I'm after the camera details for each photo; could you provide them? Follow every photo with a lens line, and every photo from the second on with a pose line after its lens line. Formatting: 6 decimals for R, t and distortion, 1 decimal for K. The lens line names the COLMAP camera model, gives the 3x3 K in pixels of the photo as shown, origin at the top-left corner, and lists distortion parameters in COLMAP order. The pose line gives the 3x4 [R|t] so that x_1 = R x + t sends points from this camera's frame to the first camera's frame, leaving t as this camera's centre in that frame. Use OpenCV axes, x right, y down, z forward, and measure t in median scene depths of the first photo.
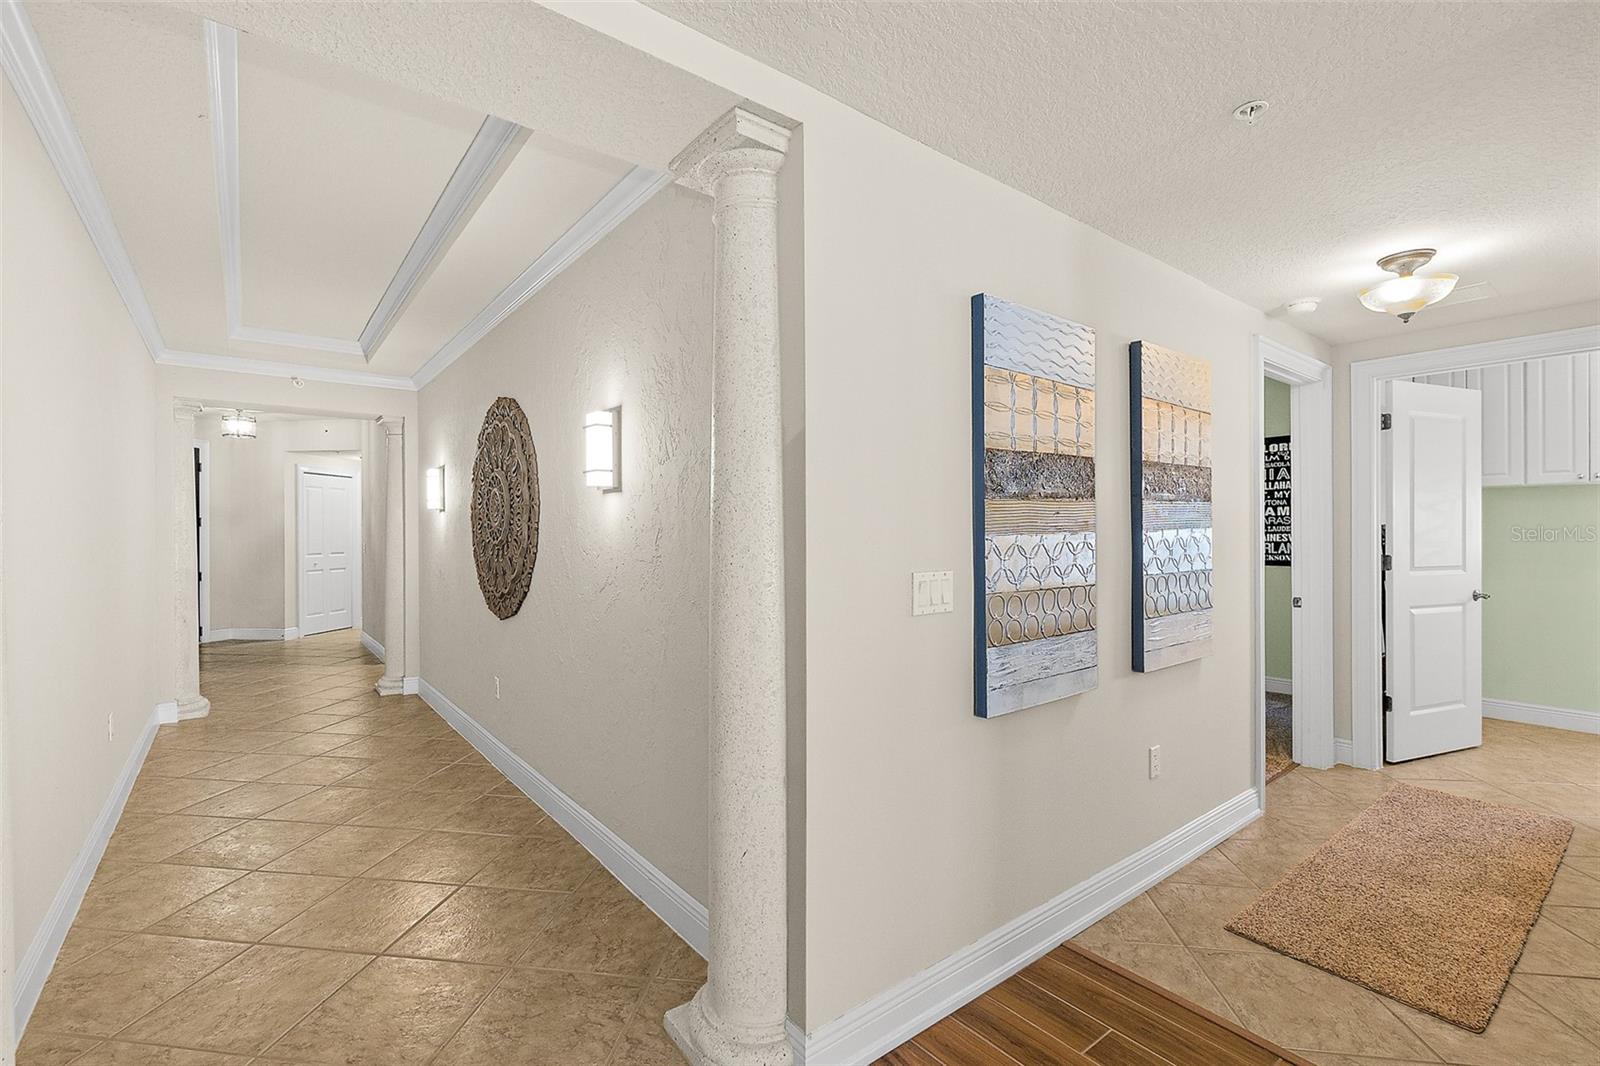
lens RADIAL K [[699.8, 0, 796.1], [0, 699.8, 535.0], [0, 0, 1]] dist [-0.001517, 0.000414]
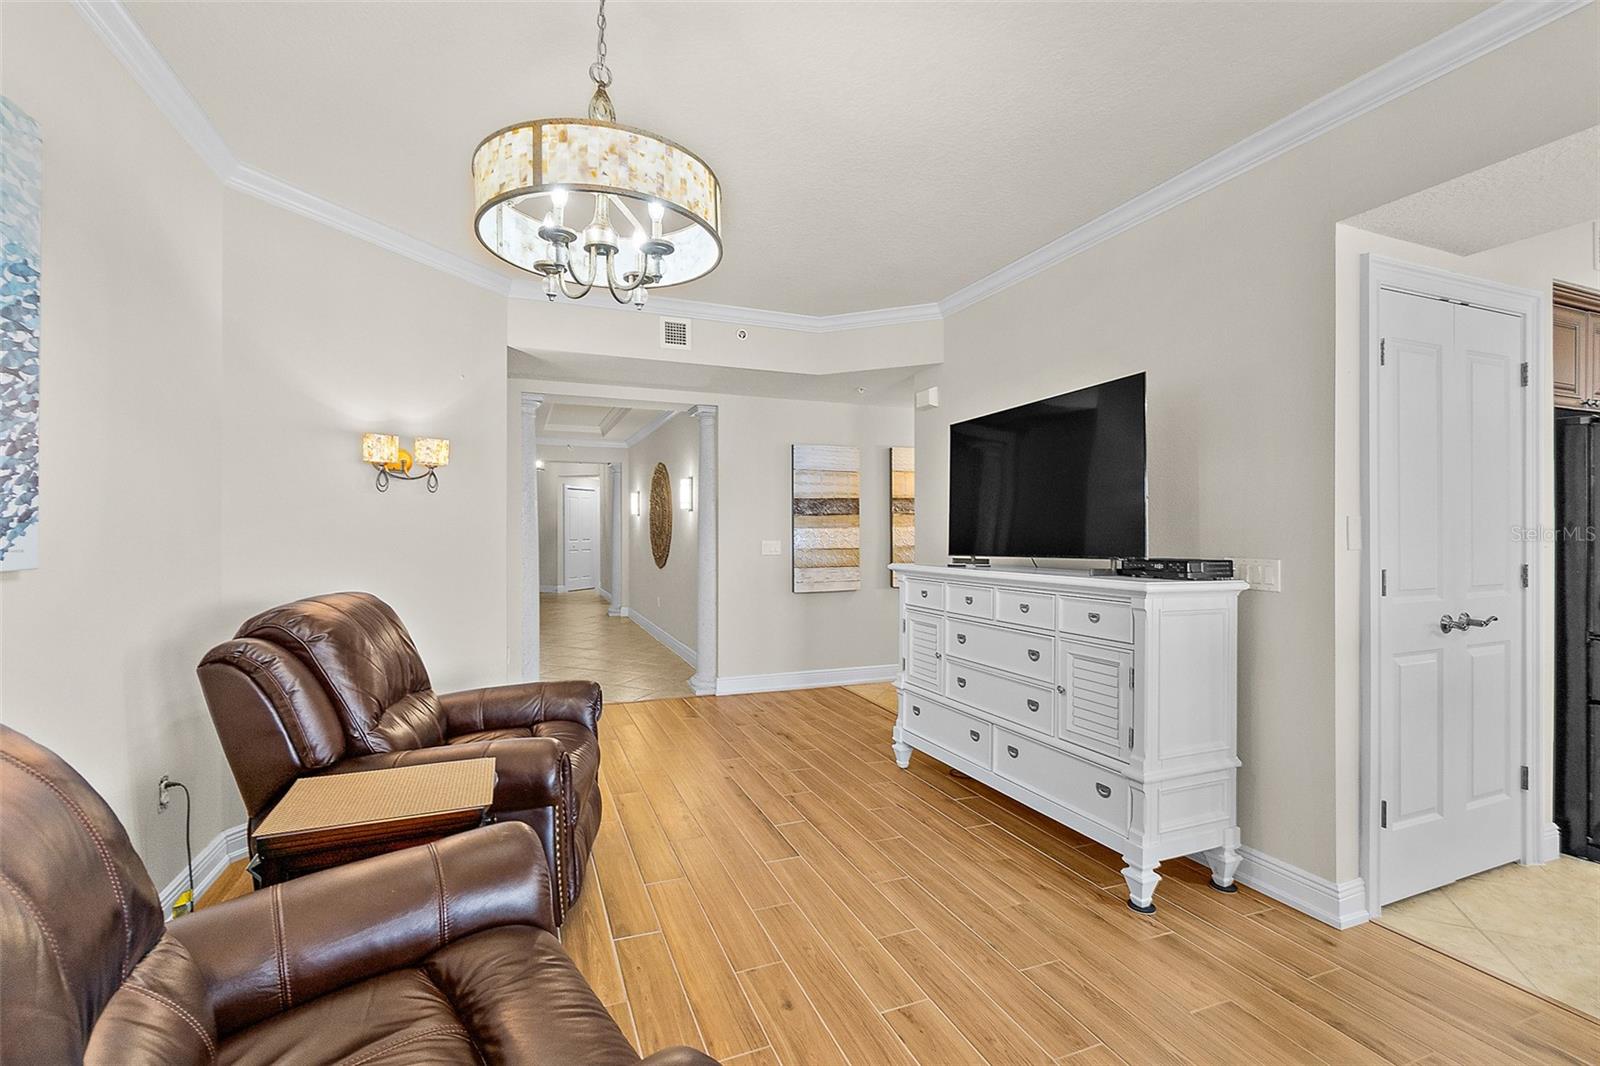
lens RADIAL K [[699.8, 0, 791.0], [0, 699.8, 533.5], [0, 0, 1]] dist [-0.001517, 0.000414]
pose [[0.958996, 0.004342, -0.283388, 0.549254], [-0.002466, 0.999973, 0.006974, 0.000109], [0.283410, -0.005989, 0.958980, -0.899637]]
